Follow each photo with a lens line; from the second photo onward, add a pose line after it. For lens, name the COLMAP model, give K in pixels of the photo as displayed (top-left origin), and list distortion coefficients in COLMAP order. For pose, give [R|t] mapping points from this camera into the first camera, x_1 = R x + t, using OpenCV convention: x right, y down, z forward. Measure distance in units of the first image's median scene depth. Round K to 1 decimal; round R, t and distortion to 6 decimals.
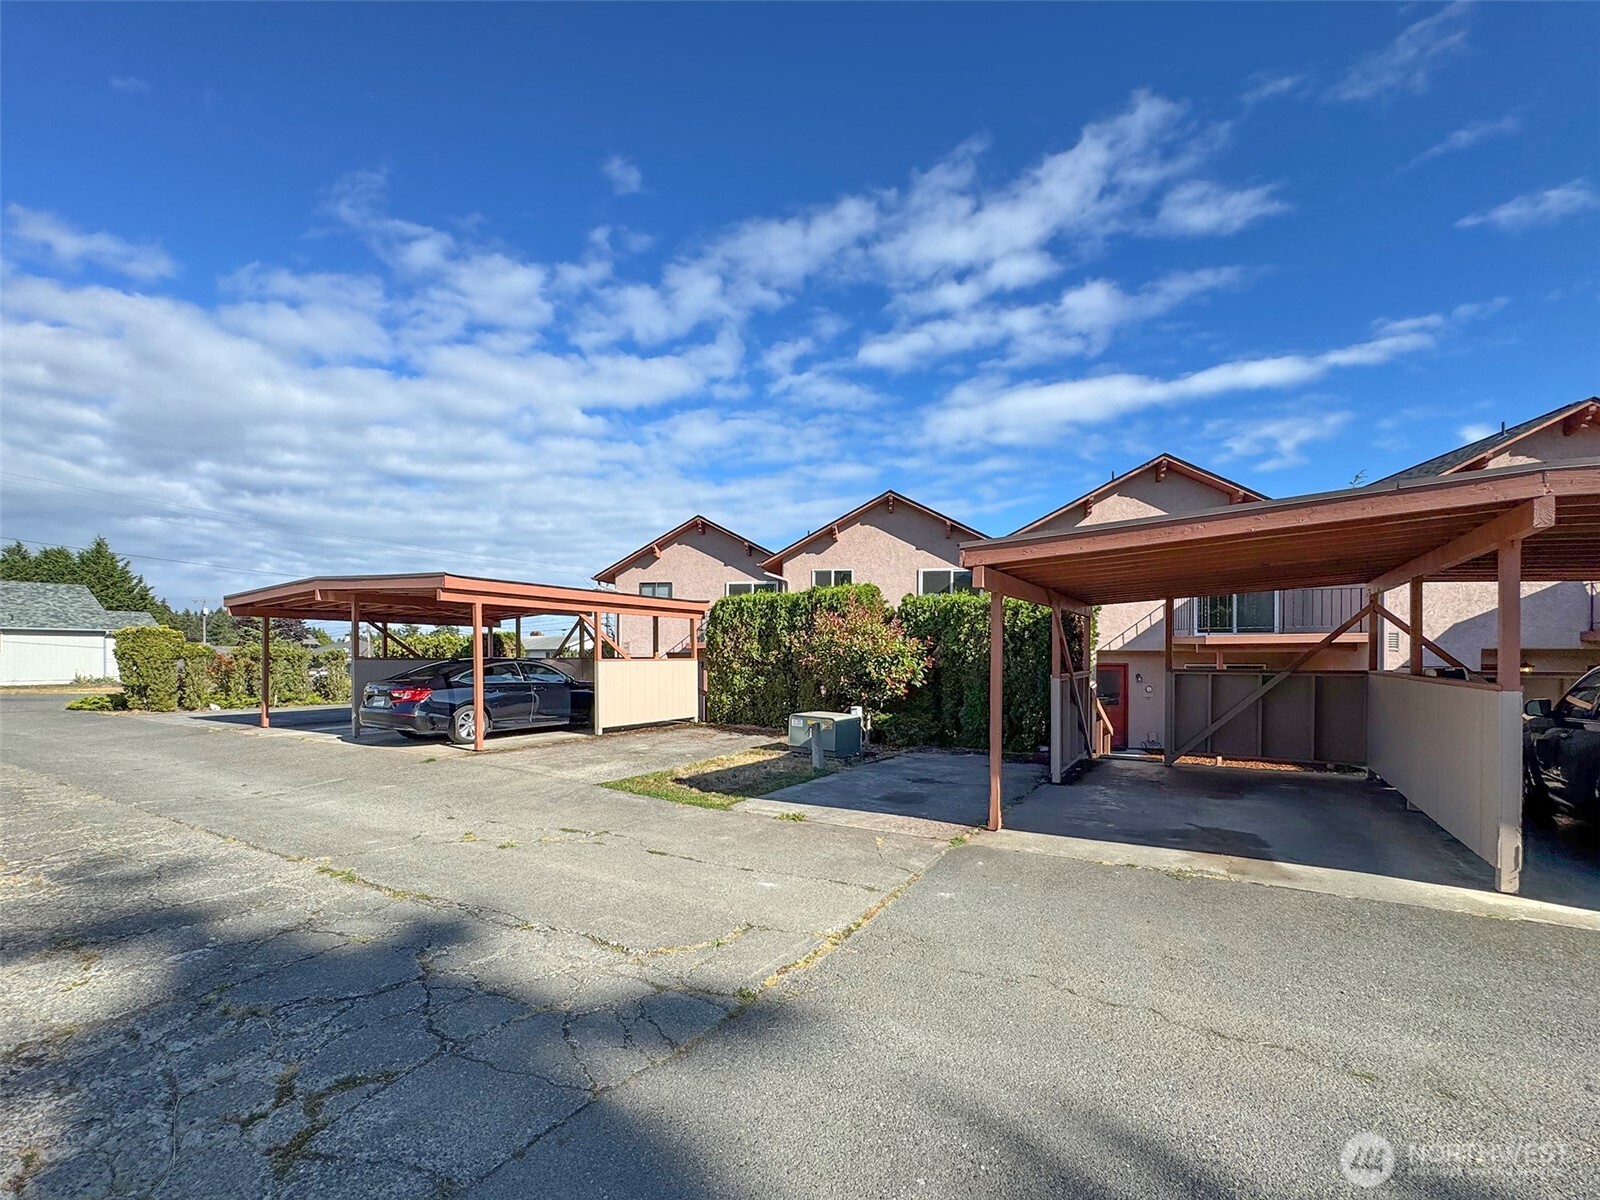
lens RADIAL K [[689.4, 0, 798.0], [0, 689.4, 660.0], [0, 0, 1]] dist [-0.000895, 0.000312]
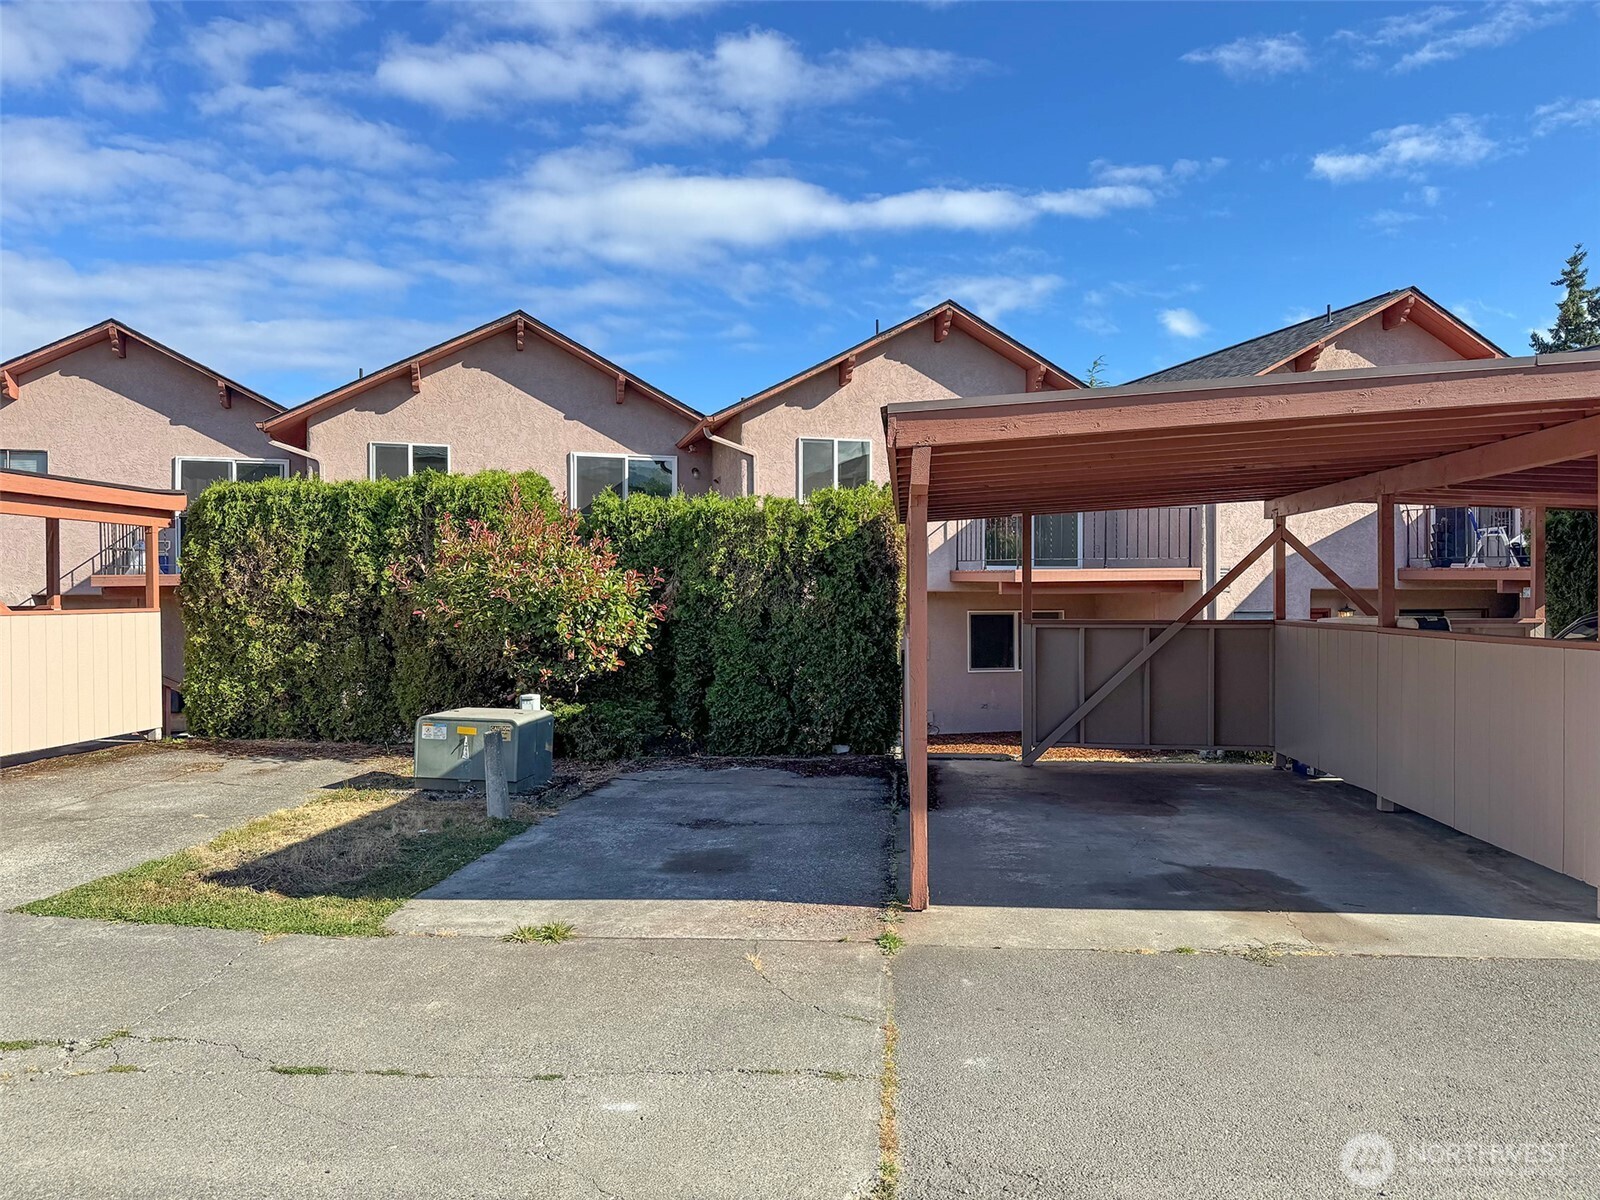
lens RADIAL K [[1112.1, 0, 800.0], [0, 1112.1, 600.0], [0, 0, 1]] dist [0.052541, -0.066732]
pose [[0.899208, -0.005498, 0.437487, -0.077415], [0.006686, 0.999977, -0.001175, -0.003664], [-0.437470, 0.003981, 0.899224, 0.078551]]
